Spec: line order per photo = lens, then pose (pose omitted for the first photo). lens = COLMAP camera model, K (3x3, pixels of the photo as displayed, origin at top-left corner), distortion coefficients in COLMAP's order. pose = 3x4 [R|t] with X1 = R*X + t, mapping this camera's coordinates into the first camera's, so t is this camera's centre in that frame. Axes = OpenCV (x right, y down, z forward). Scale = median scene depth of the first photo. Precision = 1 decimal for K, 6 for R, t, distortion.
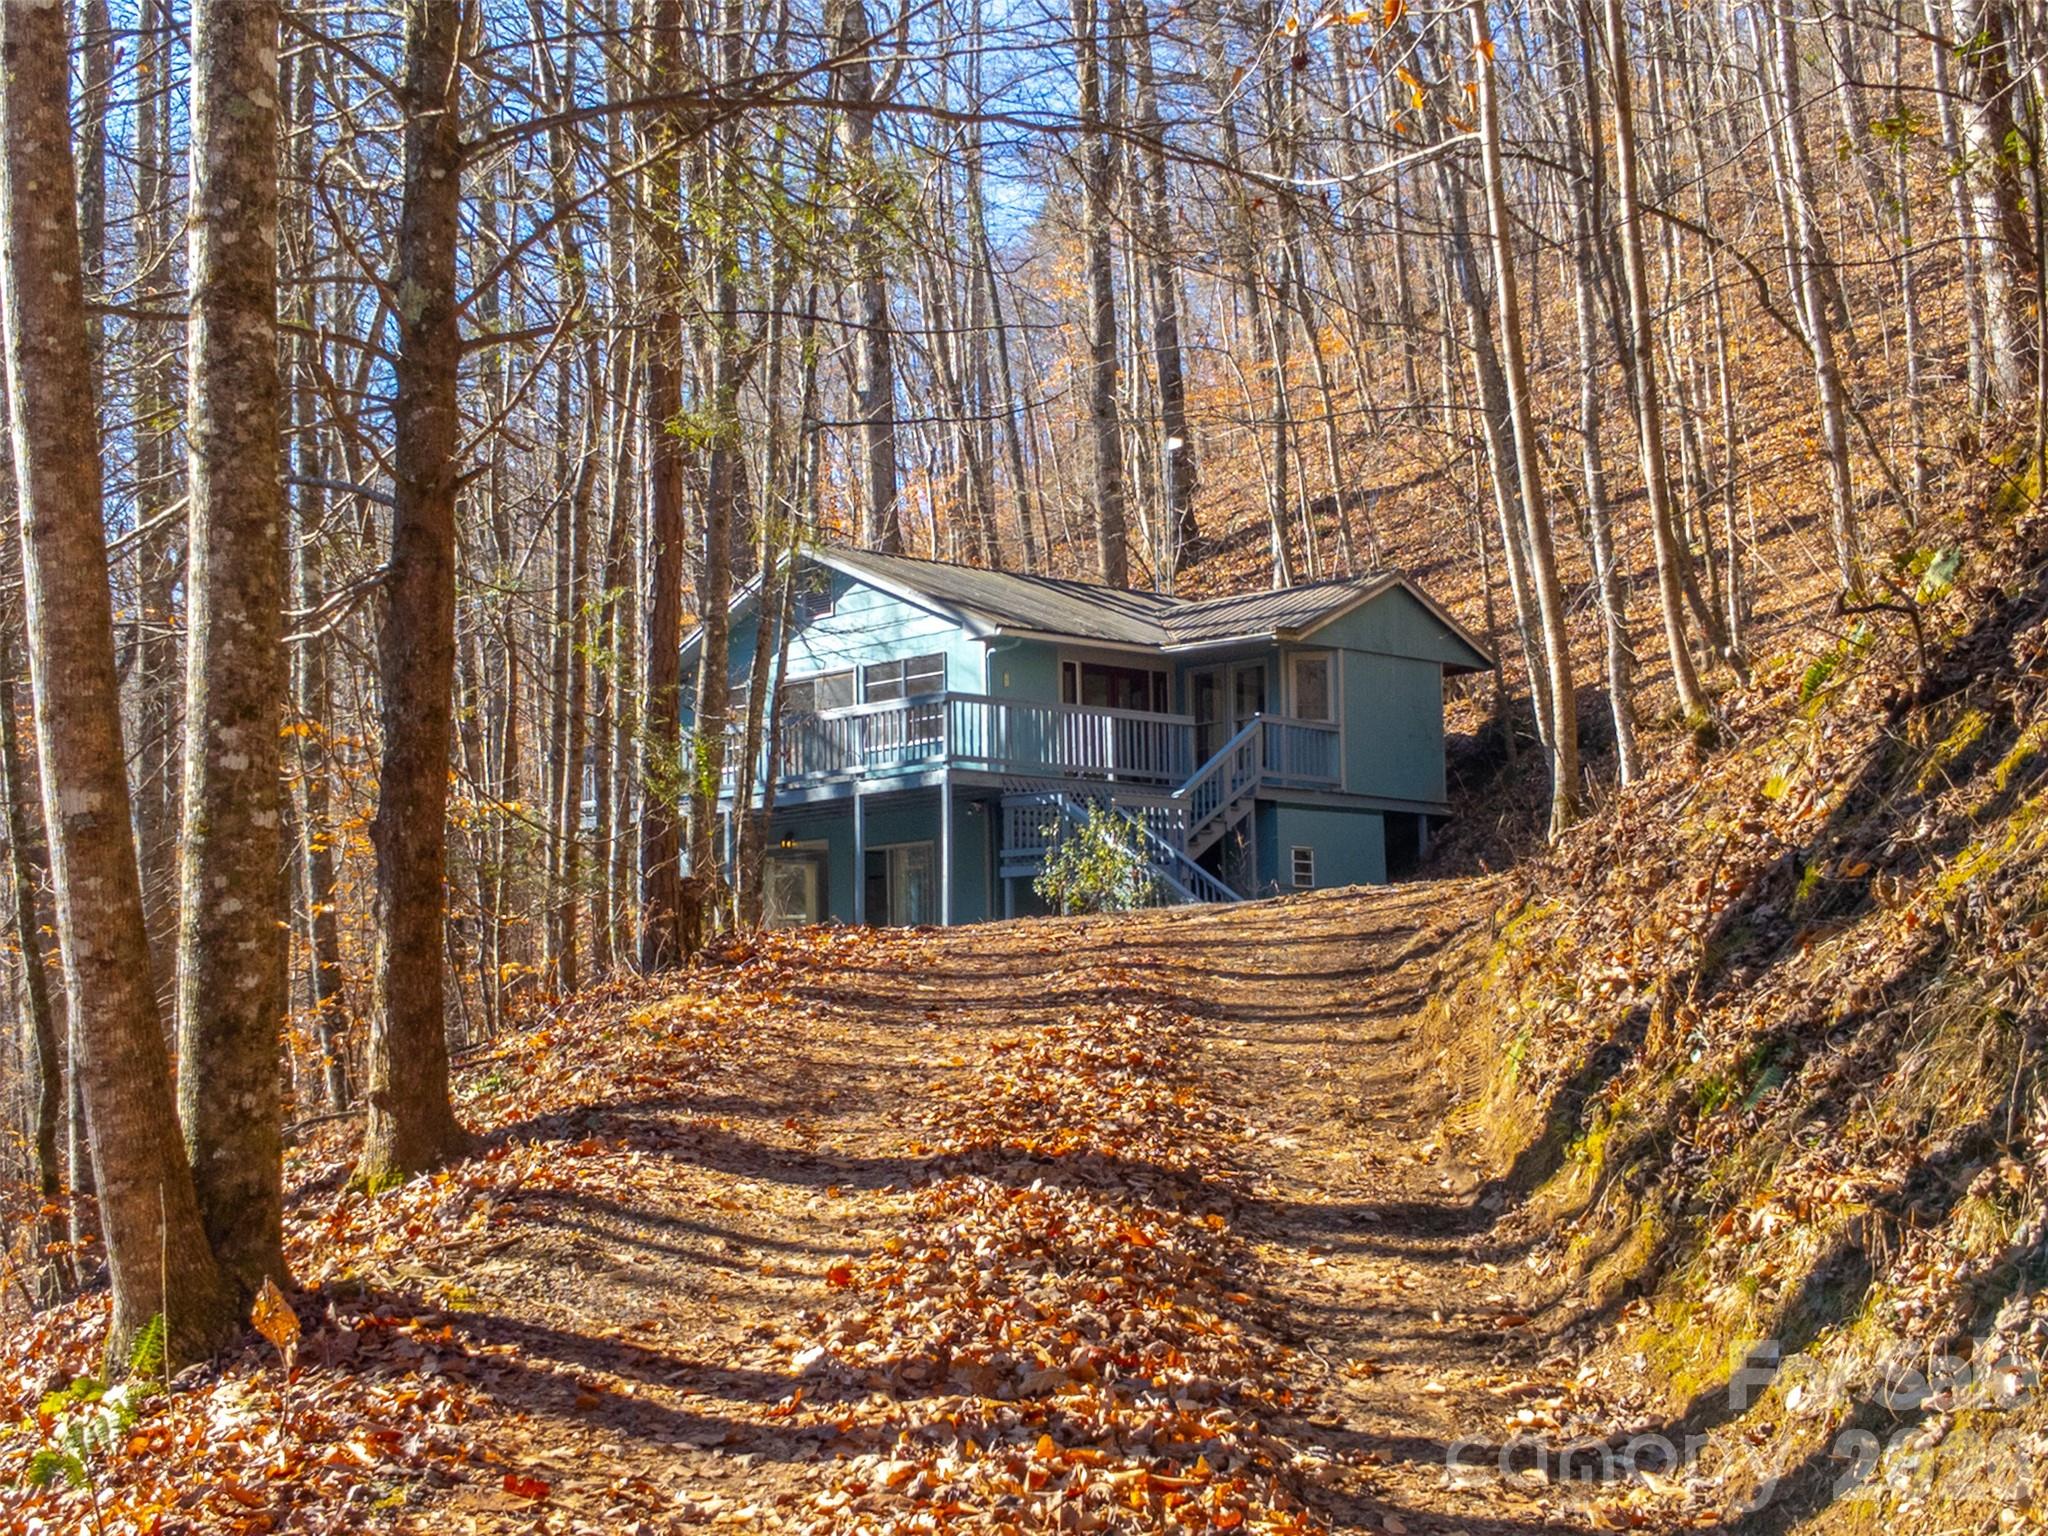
lens RADIAL K [[1548.9, 0, 1024.0], [0, 1548.9, 768.0], [0, 0, 1]] dist [-0.002924, -0.001380]
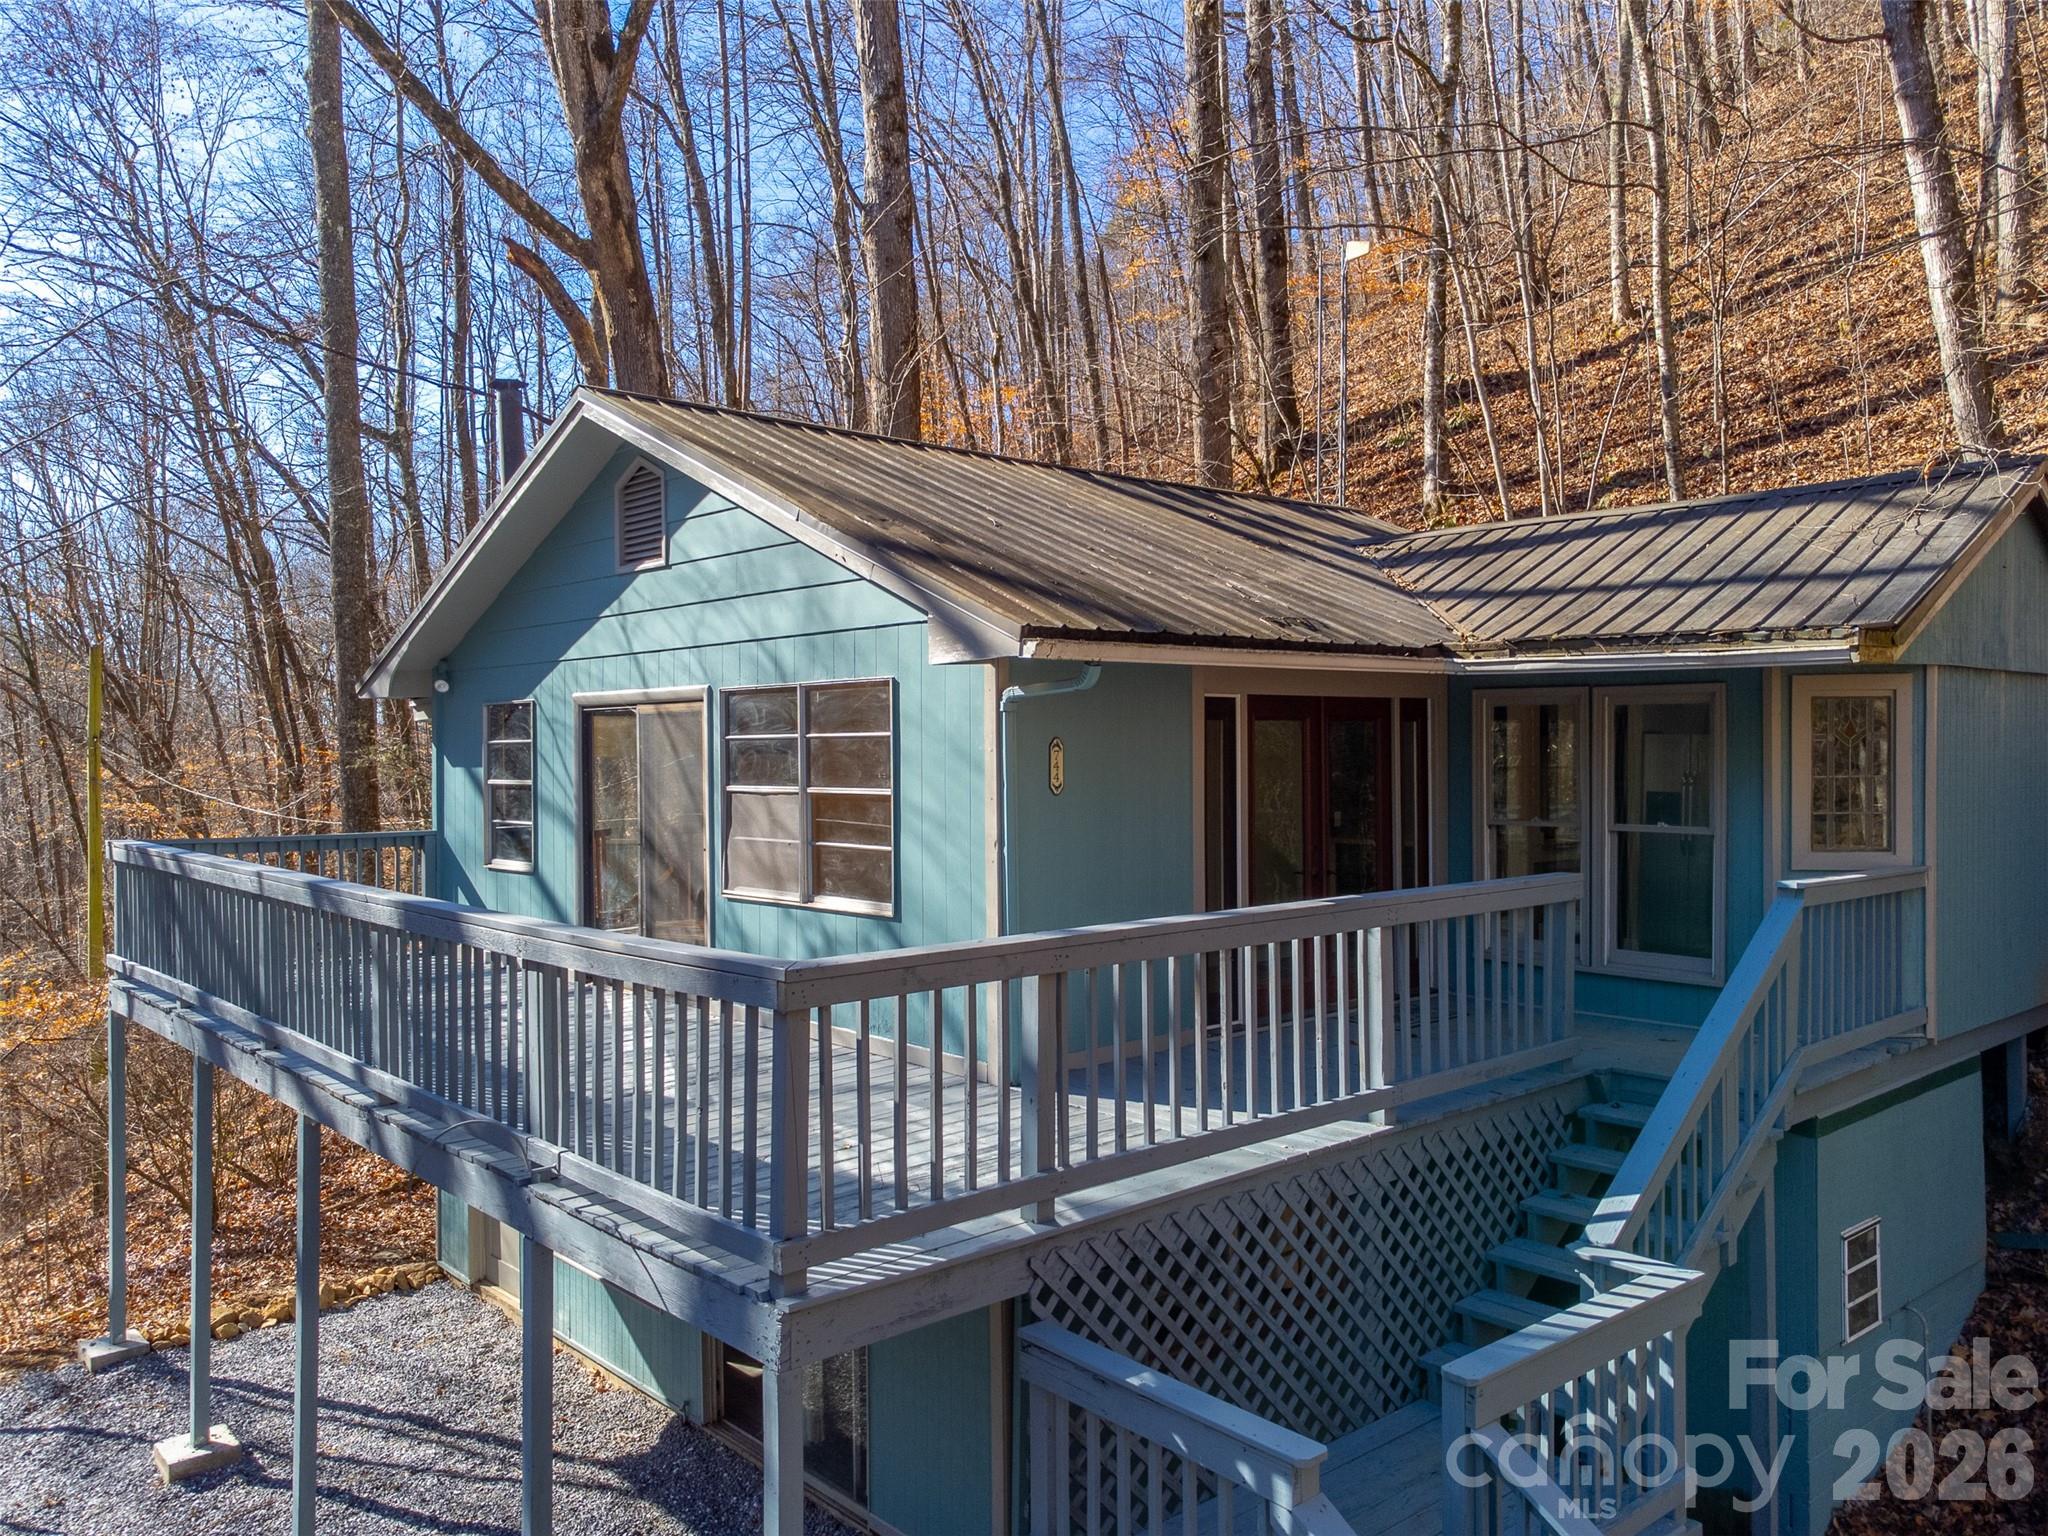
lens RADIAL K [[1548.9, 0, 1024.0], [0, 1548.9, 768.0], [0, 0, 1]] dist [-0.002924, -0.001380]
pose [[0.999087, 0.008999, -0.041773, -0.003553], [-0.006323, 0.997945, 0.063758, -0.076191], [0.042261, -0.063436, 0.997091, 0.607150]]
